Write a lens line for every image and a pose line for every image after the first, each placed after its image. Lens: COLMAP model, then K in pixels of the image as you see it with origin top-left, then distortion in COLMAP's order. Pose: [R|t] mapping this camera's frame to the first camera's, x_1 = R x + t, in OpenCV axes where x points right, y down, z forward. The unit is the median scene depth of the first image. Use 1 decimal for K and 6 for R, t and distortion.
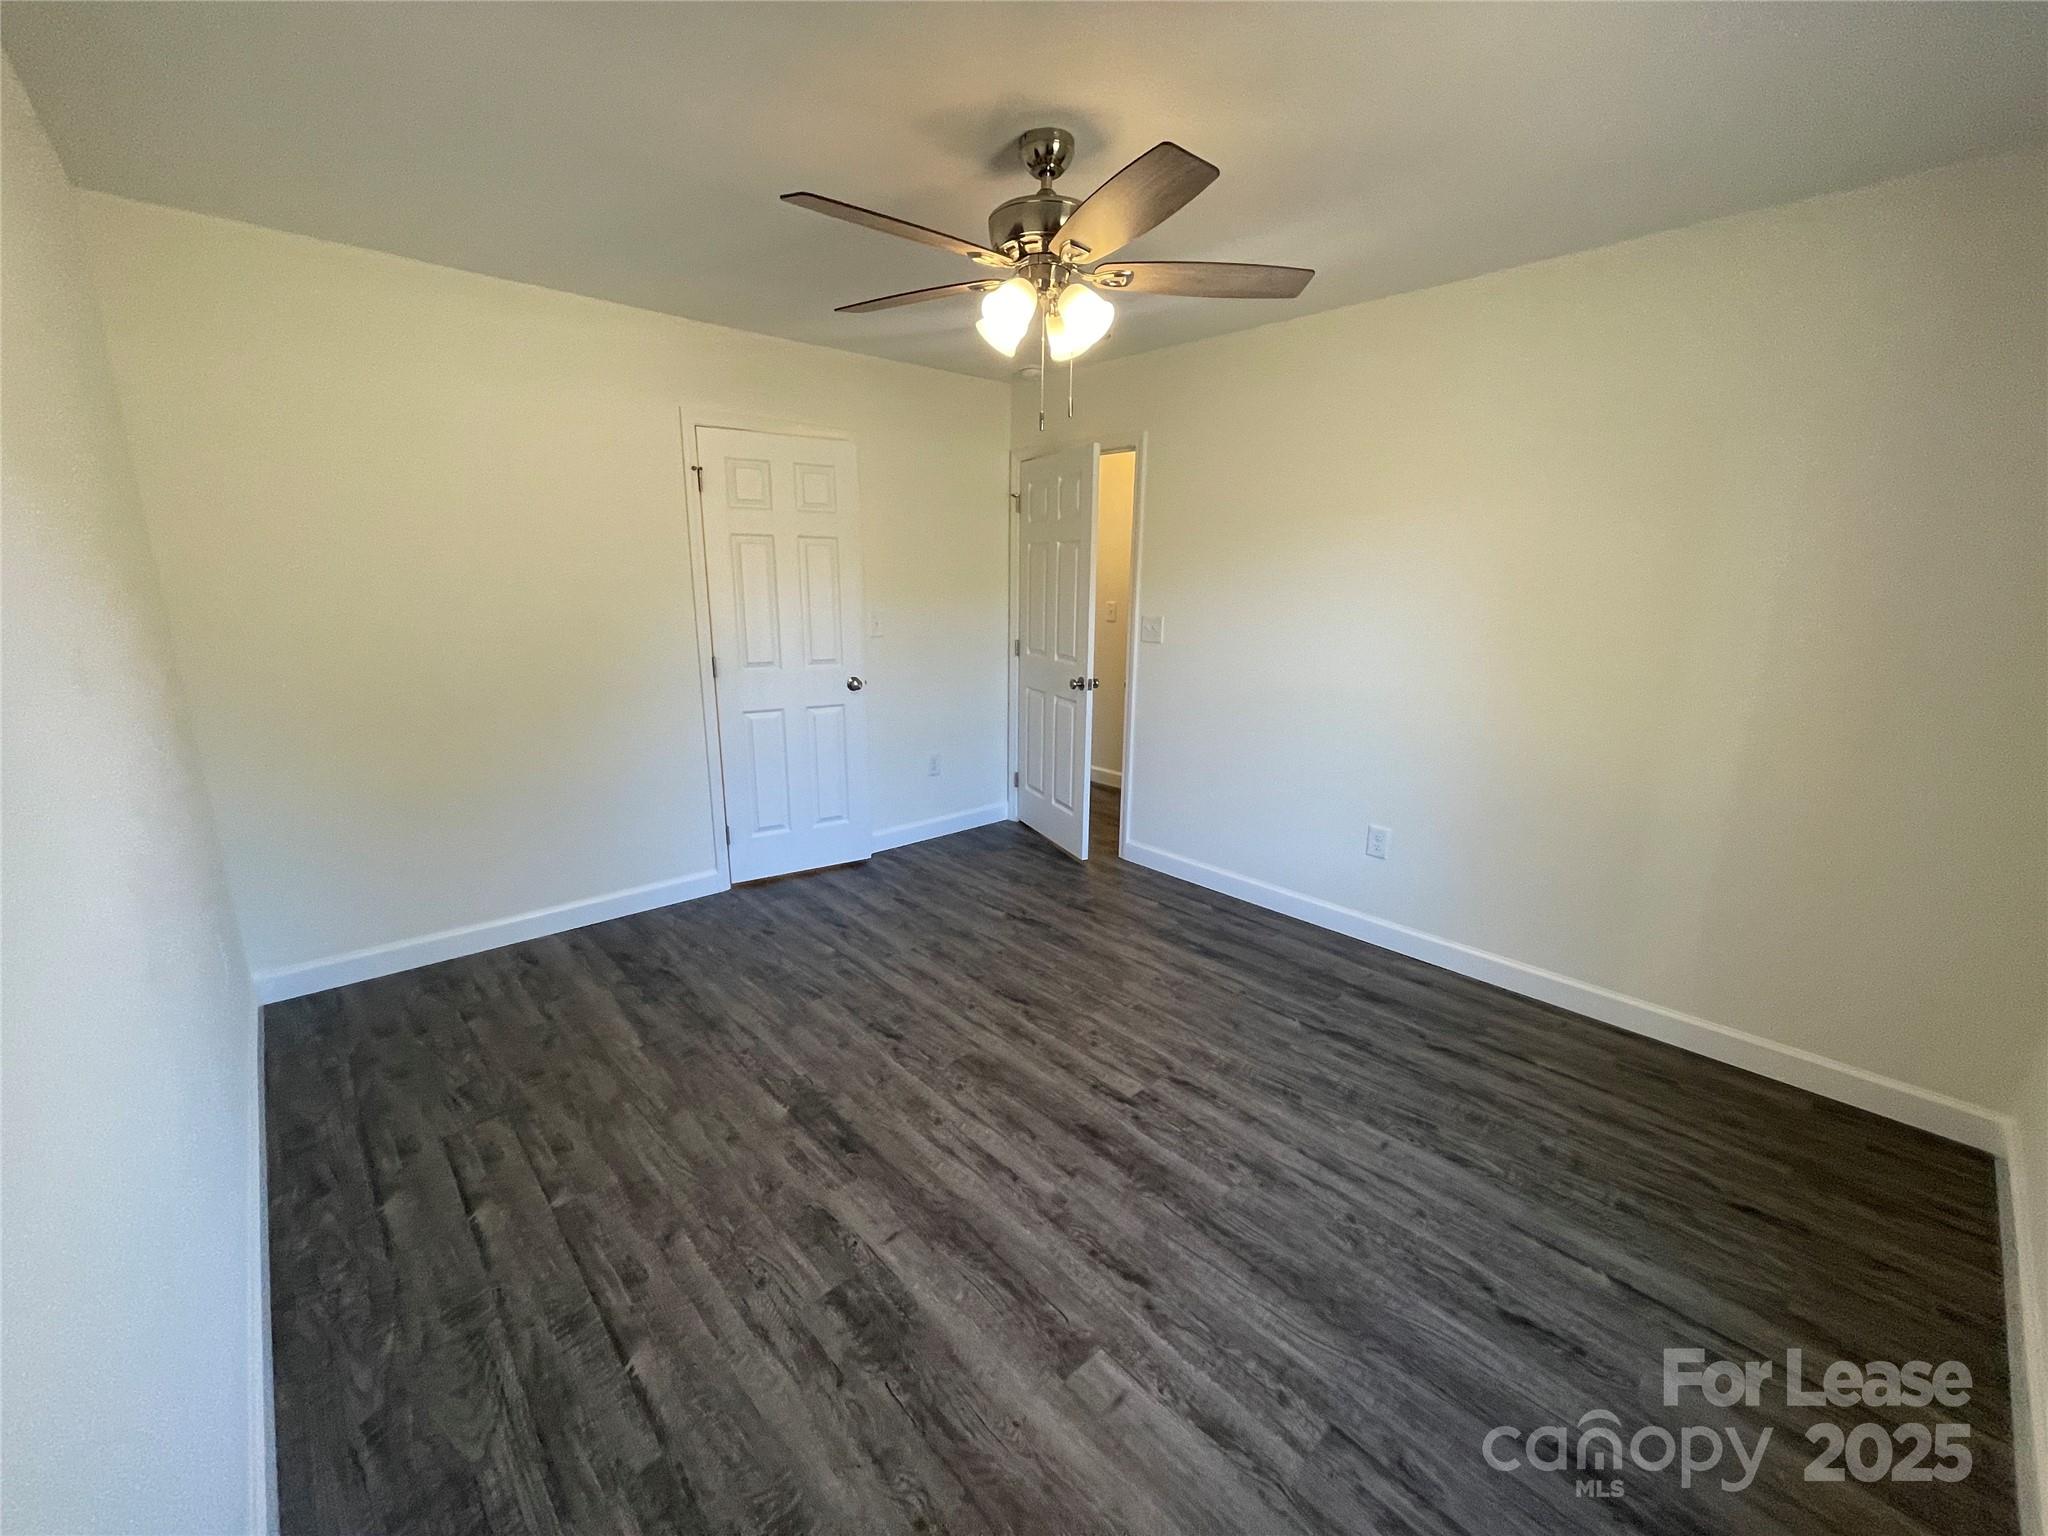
lens RADIAL K [[825.9, 0, 1020.8], [0, 825.9, 775.2], [0, 0, 1]] dist [-0.011441, 0.007083]
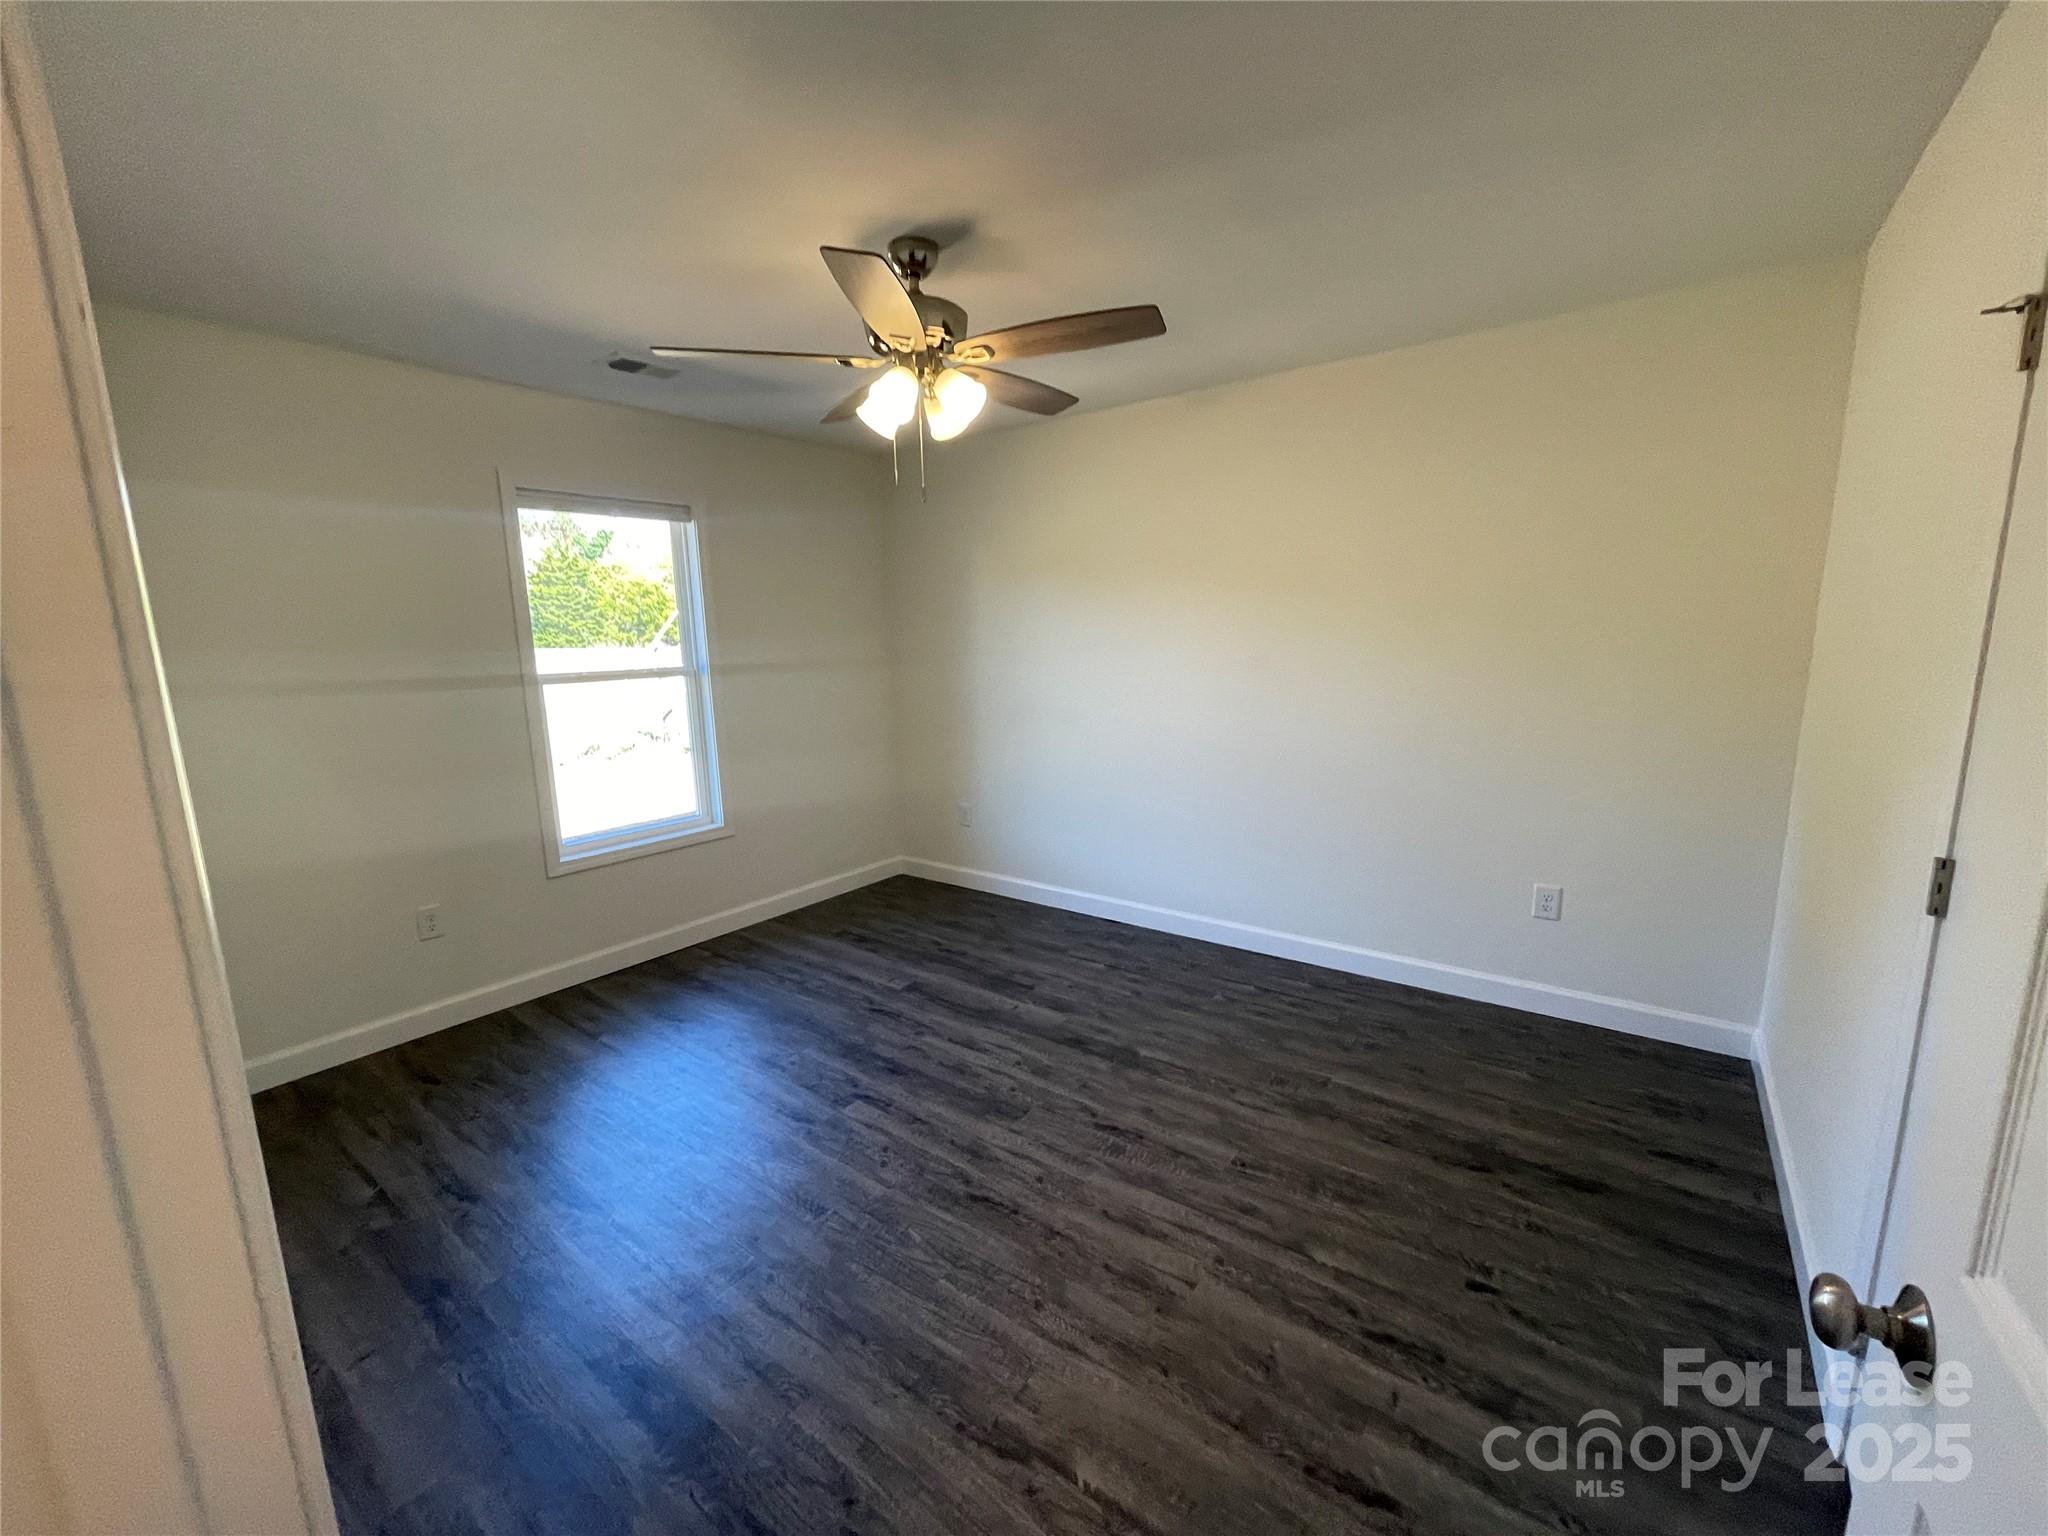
lens RADIAL K [[825.9, 0, 1020.8], [0, 825.9, 775.2], [0, 0, 1]] dist [-0.011441, 0.007083]
pose [[-0.982928, 0.044474, -0.178537, 0.092431], [-0.029563, 0.919566, 0.391821, -0.436297], [0.181603, 0.390410, -0.902552, 1.810215]]
